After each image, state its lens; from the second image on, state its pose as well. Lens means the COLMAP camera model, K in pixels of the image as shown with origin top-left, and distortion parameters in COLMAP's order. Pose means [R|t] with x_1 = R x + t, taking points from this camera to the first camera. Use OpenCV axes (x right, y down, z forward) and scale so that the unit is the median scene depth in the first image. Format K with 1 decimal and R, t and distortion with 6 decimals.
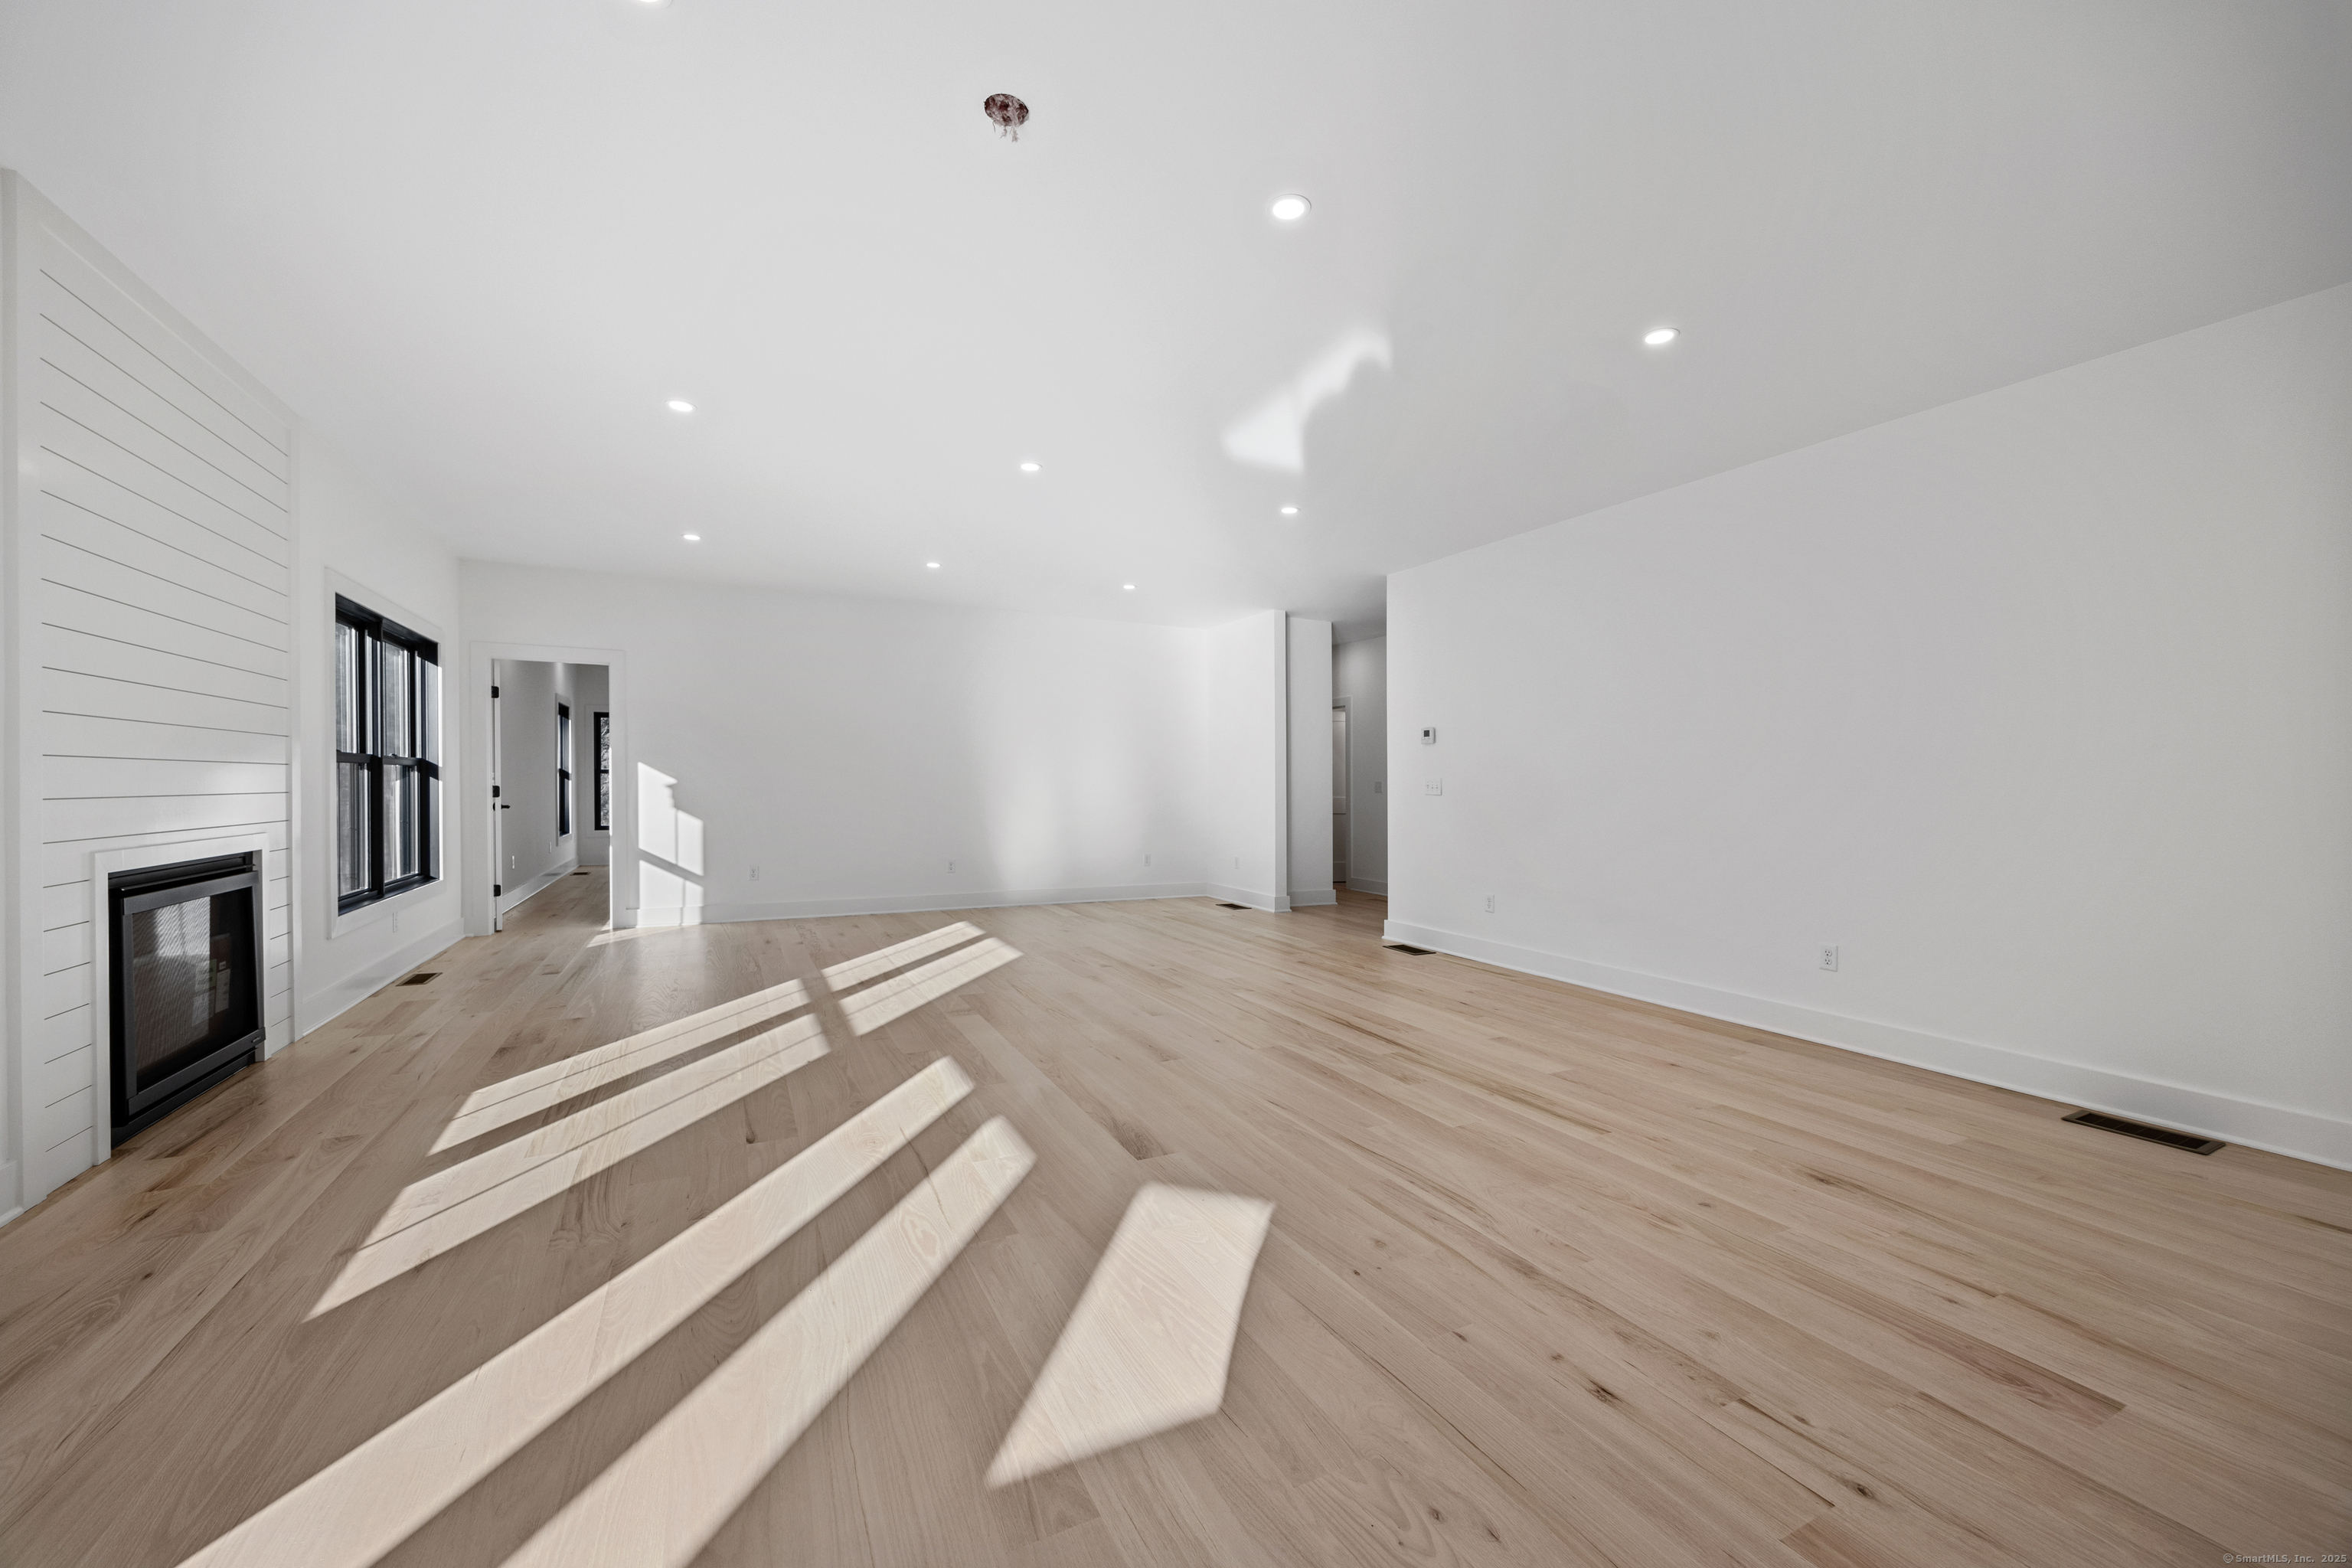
lens RADIAL K [[914.4, 0, 1167.7], [0, 914.4, 747.5], [0, 0, 1]] dist [0.001623, -0.000893]
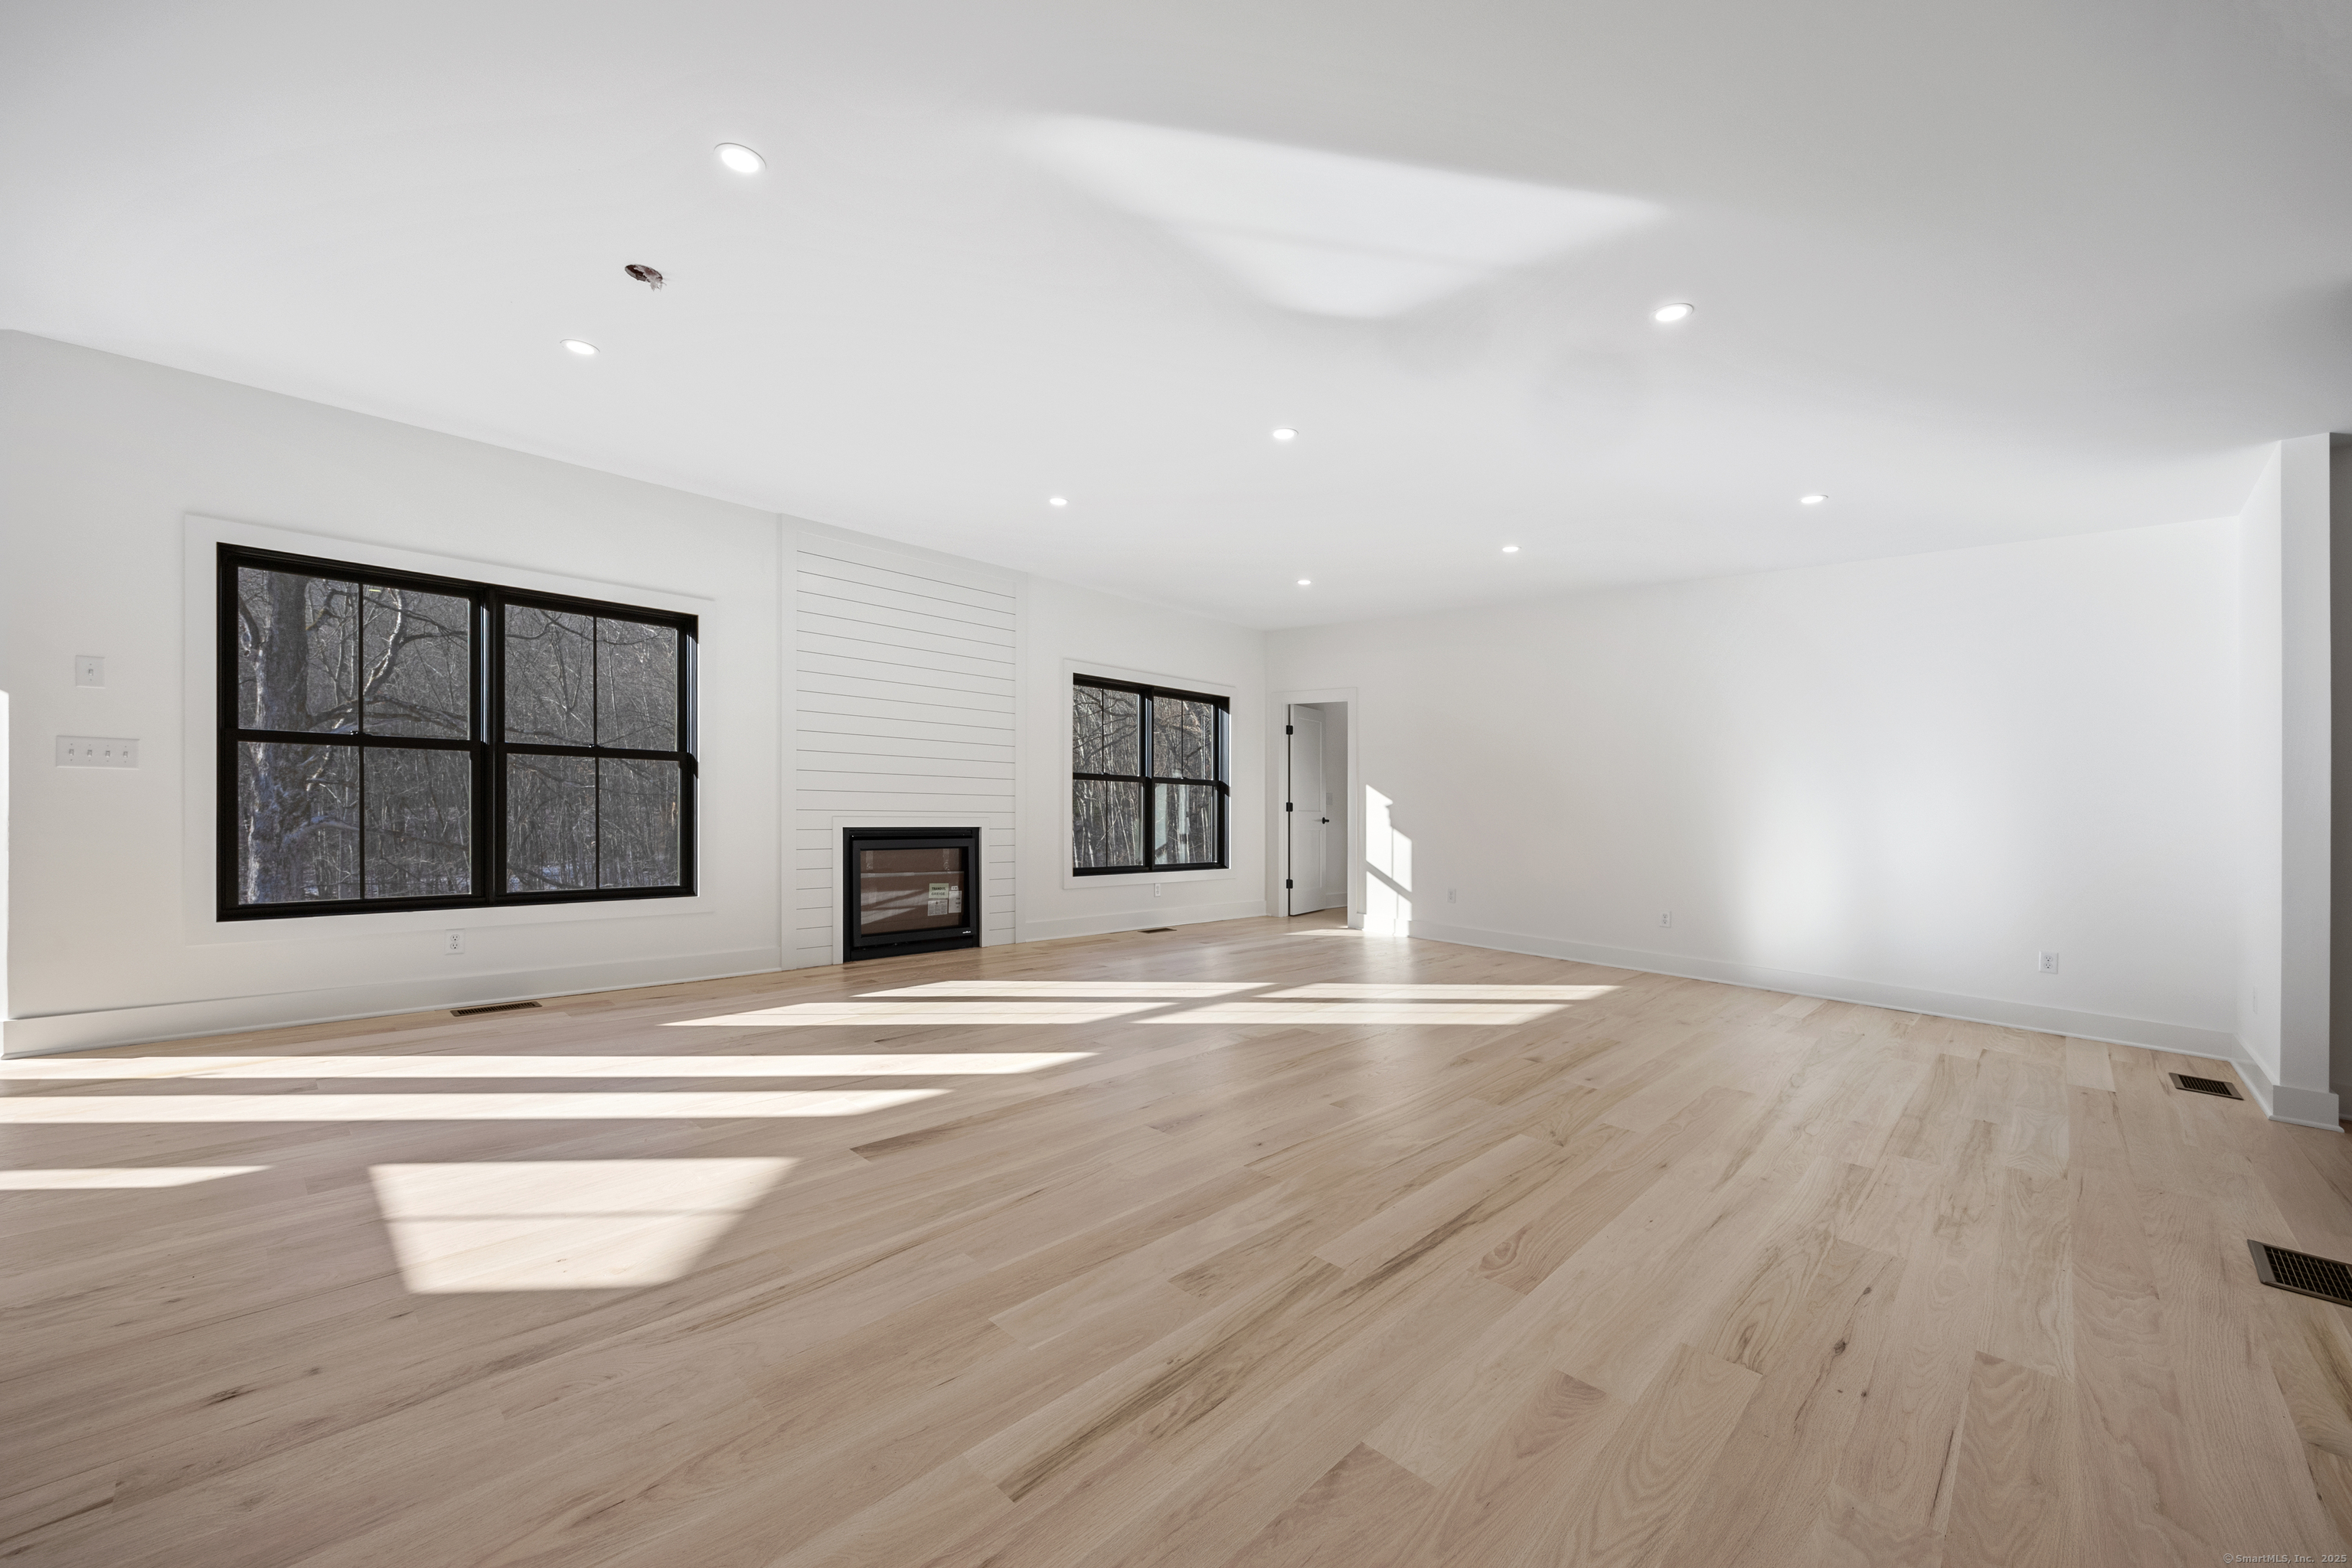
lens RADIAL K [[914.4, 0, 1156.9], [0, 914.4, 796.4], [0, 0, 1]] dist [0.001623, -0.000893]
pose [[0.326268, 0.006410, -0.945255, 0.540424], [0.003579, 0.999961, 0.008017, 0.027116], [0.945270, -0.005999, 0.326233, 0.516620]]
